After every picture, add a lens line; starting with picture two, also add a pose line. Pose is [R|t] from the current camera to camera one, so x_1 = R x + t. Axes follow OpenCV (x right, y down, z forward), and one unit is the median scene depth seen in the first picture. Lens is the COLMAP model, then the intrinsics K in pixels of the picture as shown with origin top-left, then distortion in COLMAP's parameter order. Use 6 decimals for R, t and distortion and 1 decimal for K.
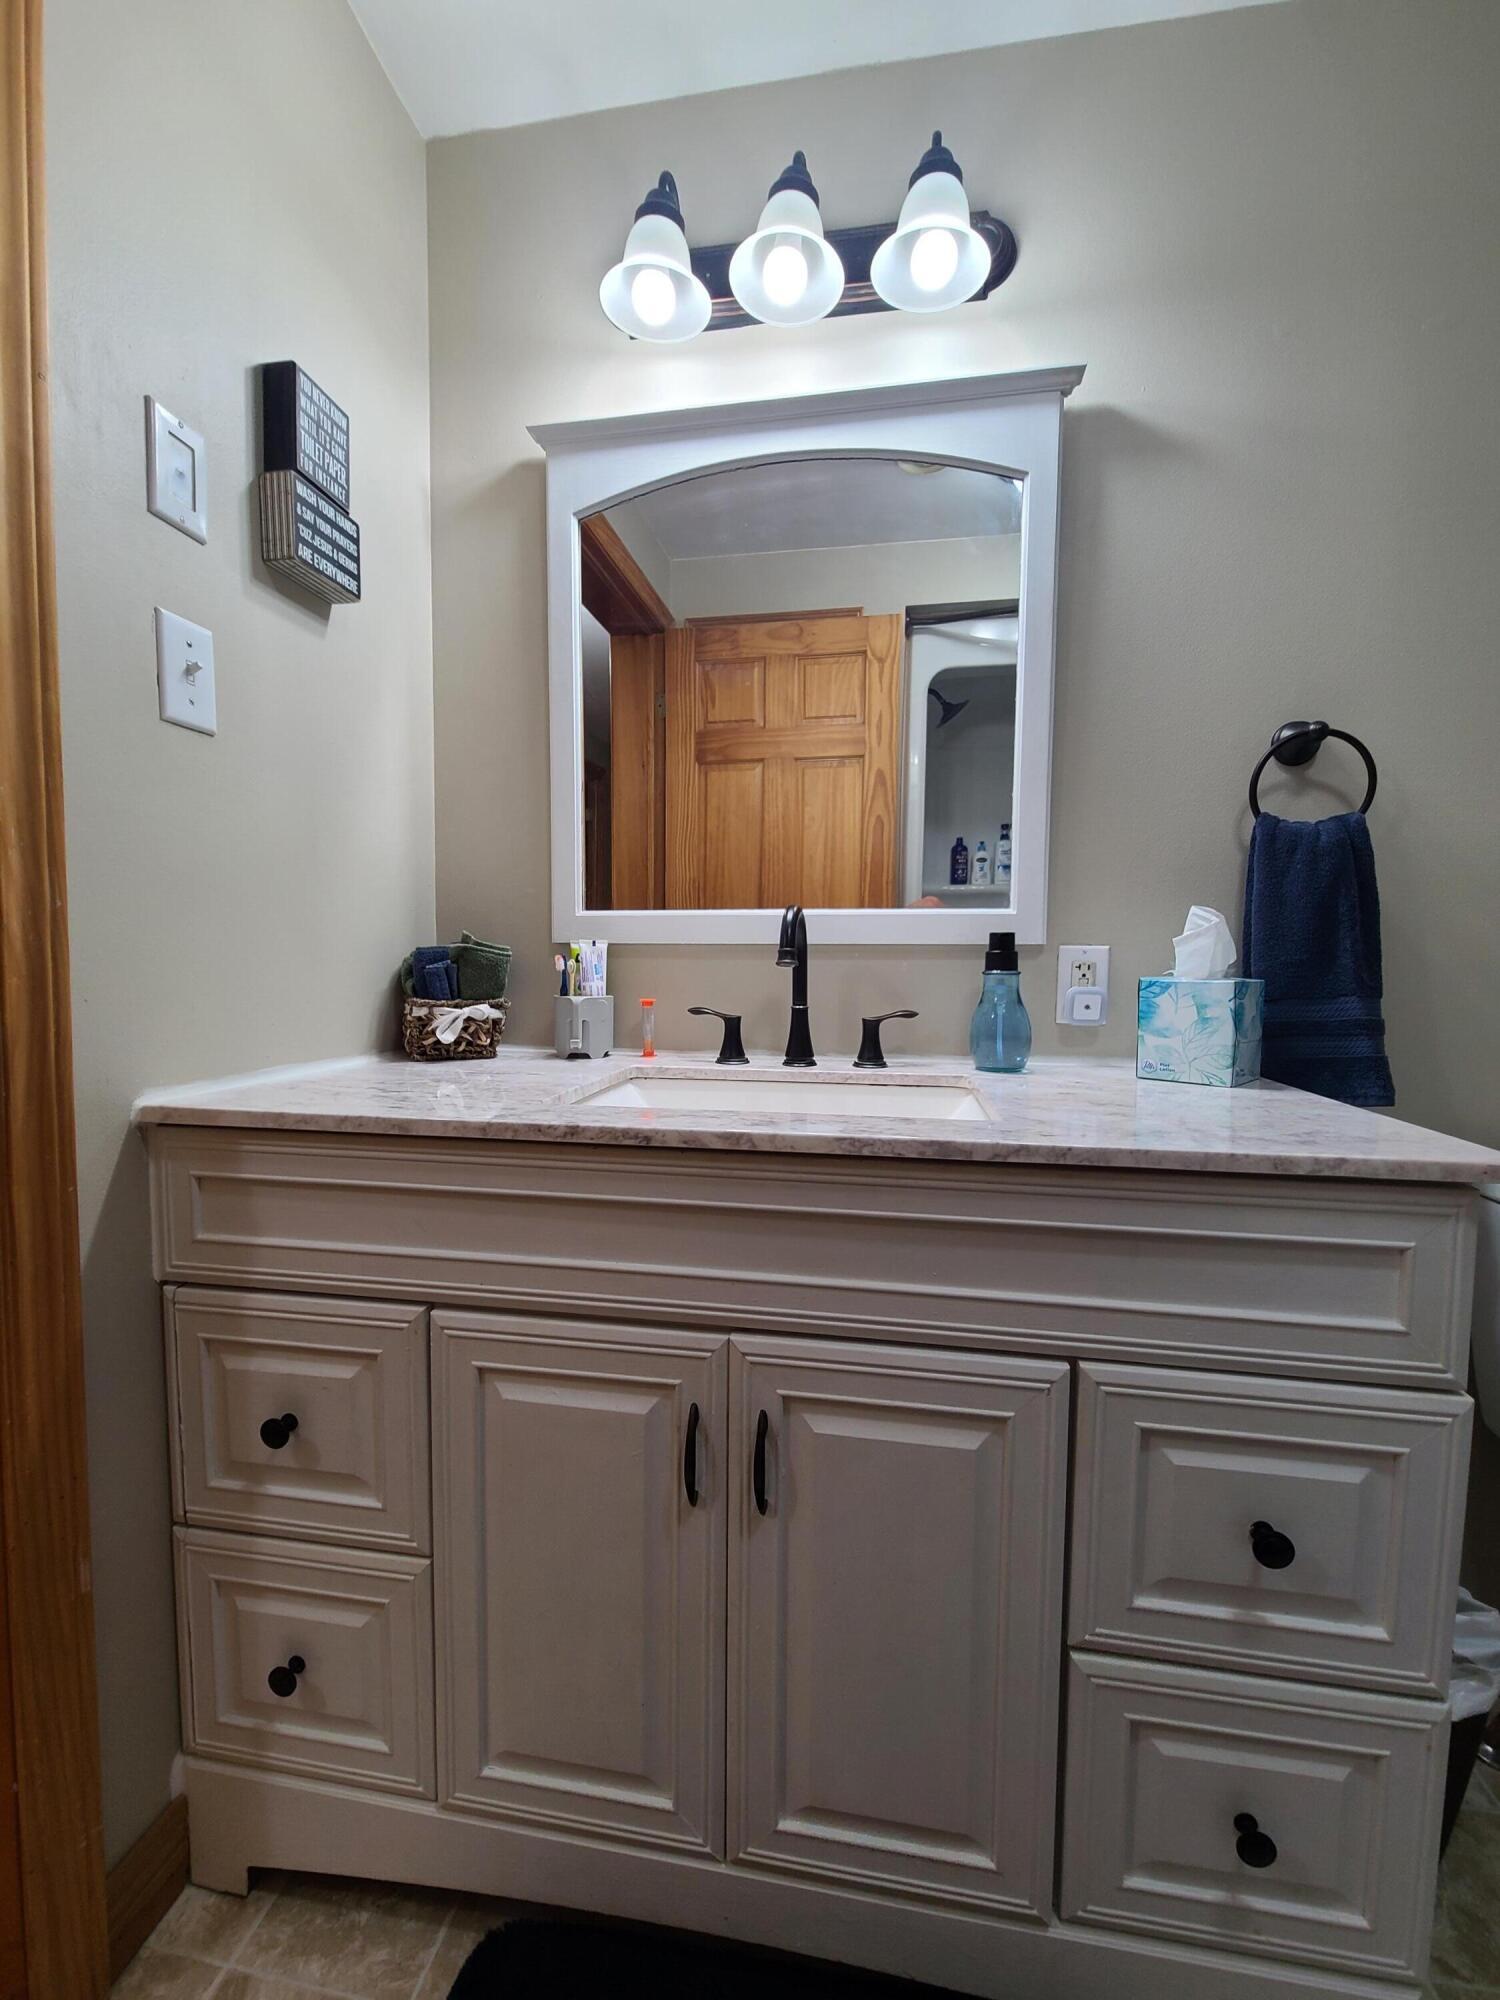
lens RADIAL K [[817.4, 0, 753.7], [0, 817.4, 1006.7], [0, 0, 1]] dist [-0.001131, -0.002042]
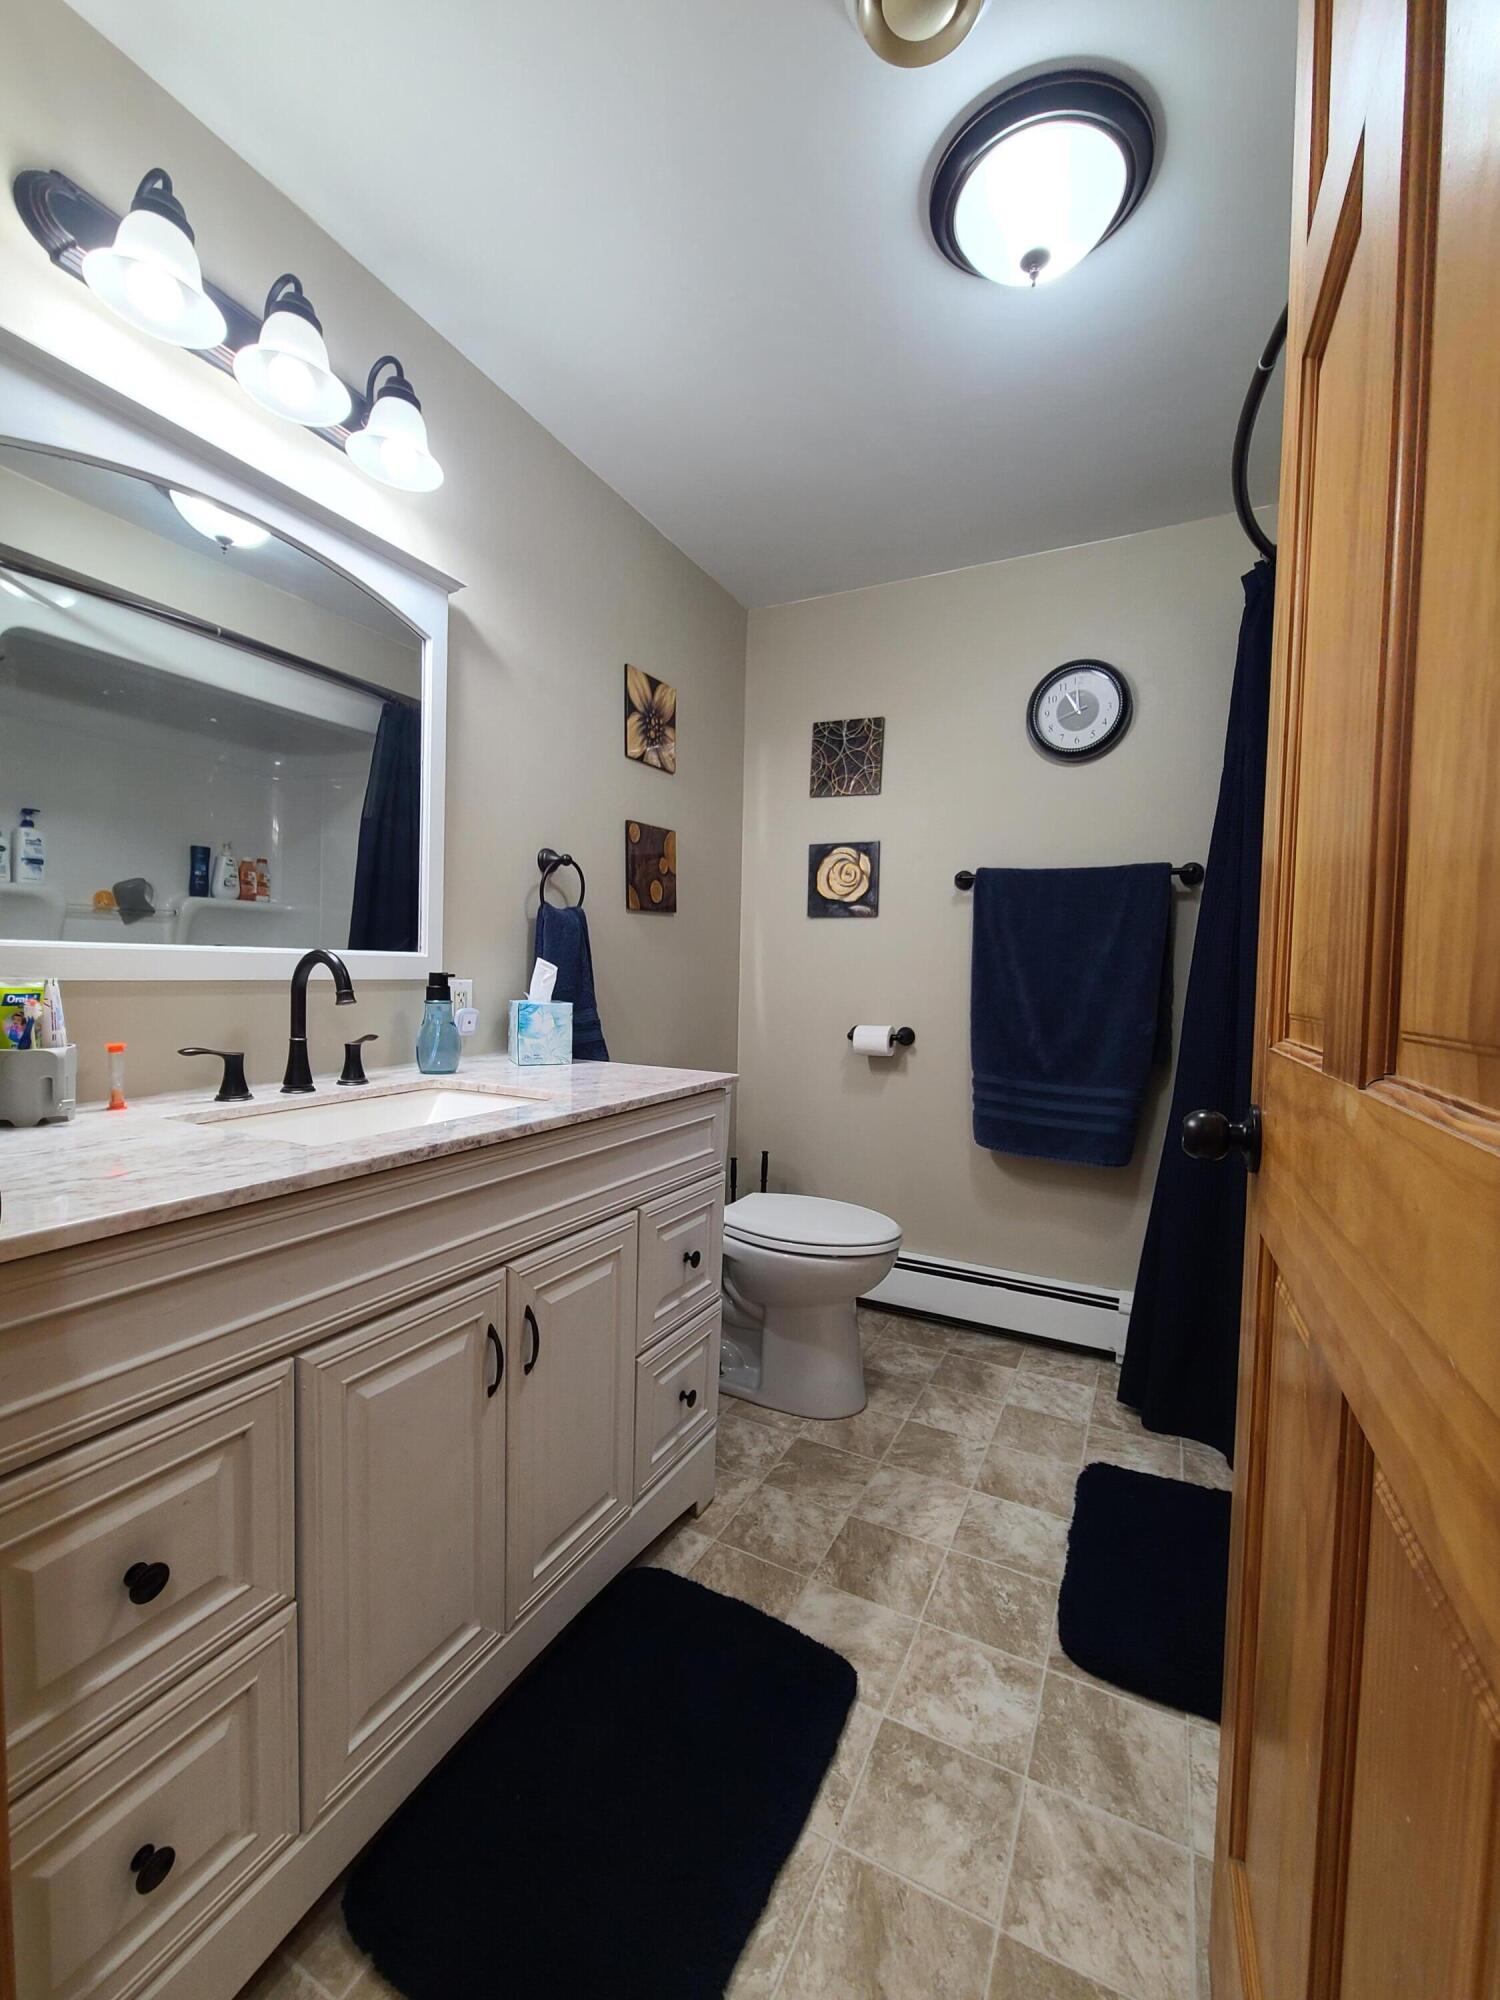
lens RADIAL K [[817.4, 0, 730.3], [0, 817.4, 1004.7], [0, 0, 1]] dist [-0.001131, -0.002042]
pose [[0.319086, -0.042763, 0.946761, -0.919472], [0.034005, 0.998855, 0.033656, -0.072408], [-0.947116, 0.021456, 0.320175, 0.105061]]
